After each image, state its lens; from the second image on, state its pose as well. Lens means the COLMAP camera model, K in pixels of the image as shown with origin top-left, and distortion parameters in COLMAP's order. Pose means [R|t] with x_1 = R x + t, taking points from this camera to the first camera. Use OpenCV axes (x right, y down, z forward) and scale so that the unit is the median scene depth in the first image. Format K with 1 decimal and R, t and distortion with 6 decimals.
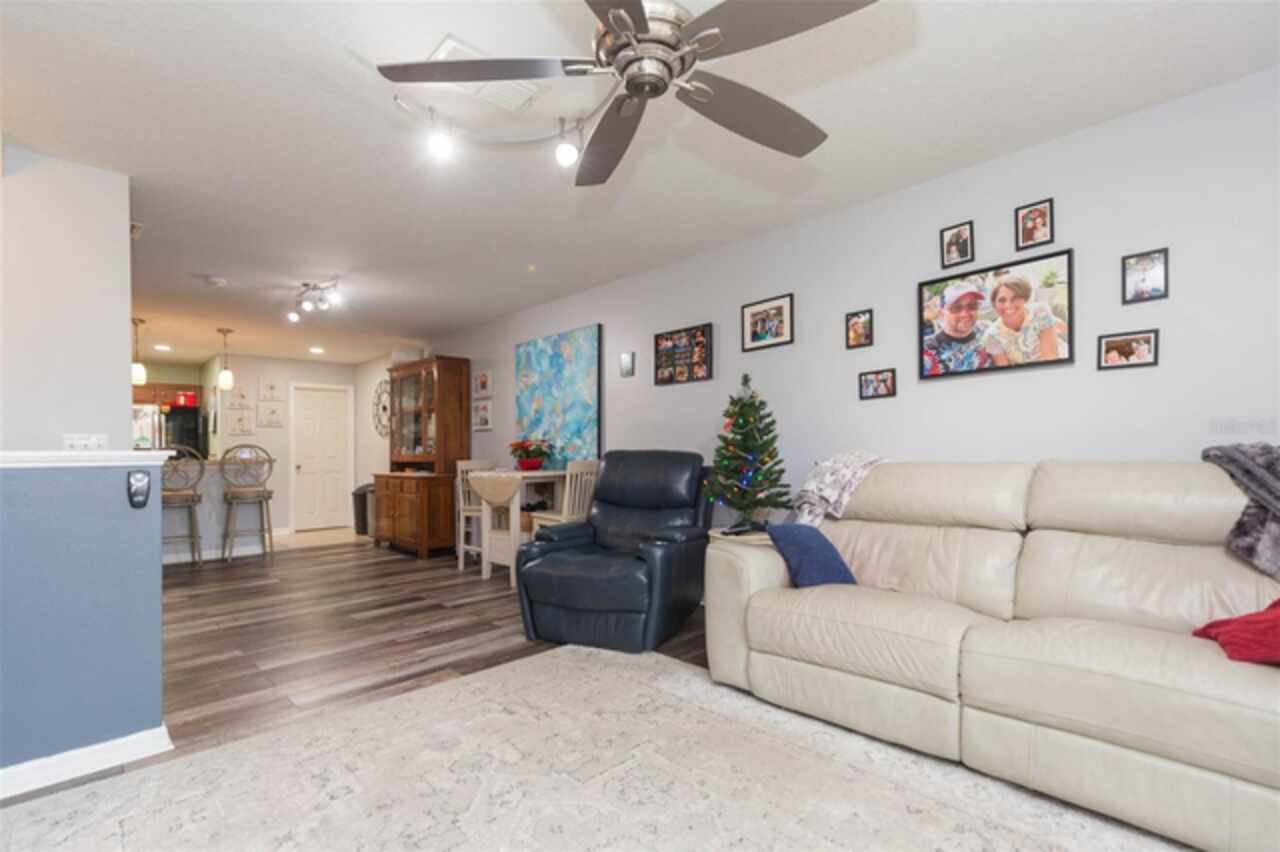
lens RADIAL K [[592.4, 0, 669.9], [0, 592.4, 460.9], [0, 0, 1]] dist [-0.000453, 0.001428]
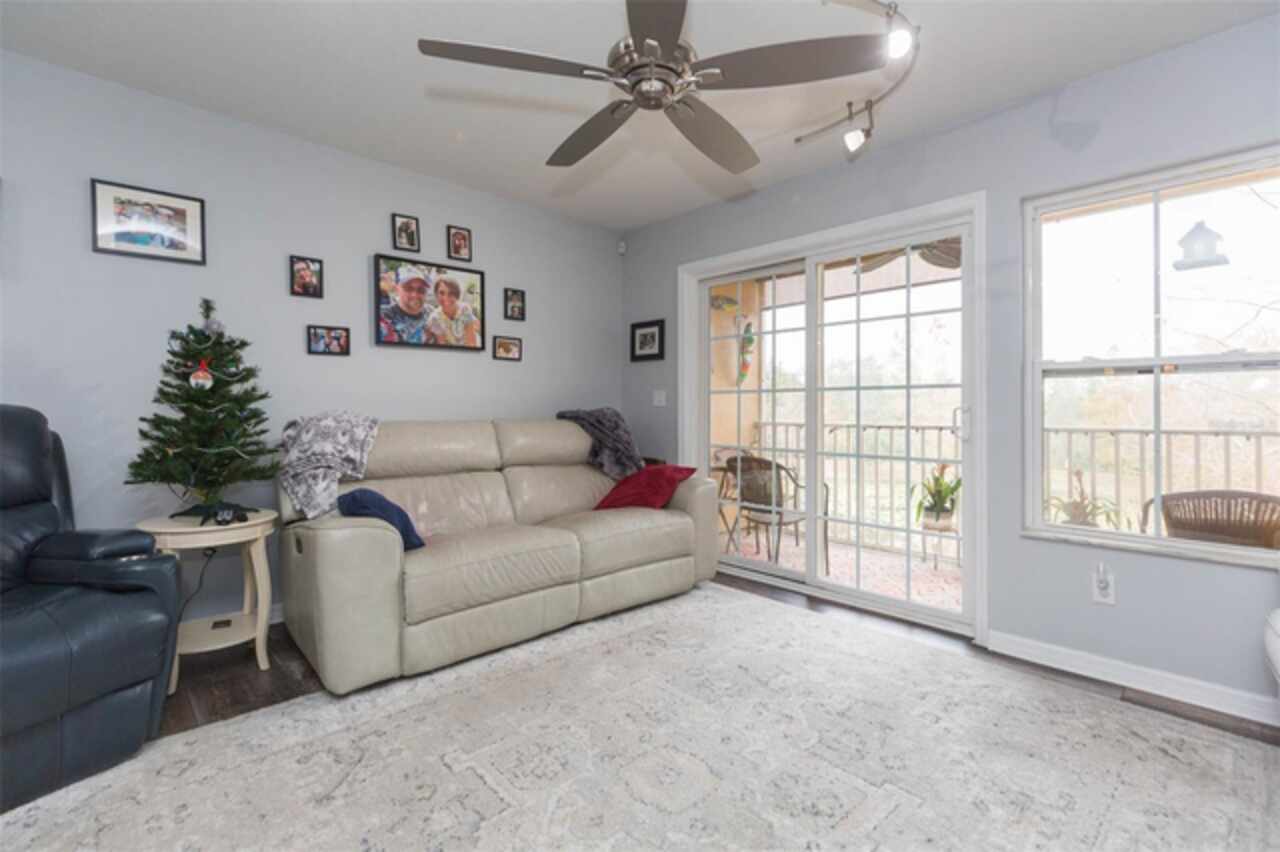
lens RADIAL K [[592.4, 0, 615.9], [0, 592.4, 413.8], [0, 0, 1]] dist [-0.000453, 0.001428]
pose [[0.047061, 0.013585, 0.998800, -0.654435], [0.007963, 0.999871, -0.013975, 0.007532], [-0.998860, 0.008611, 0.046946, 0.547292]]
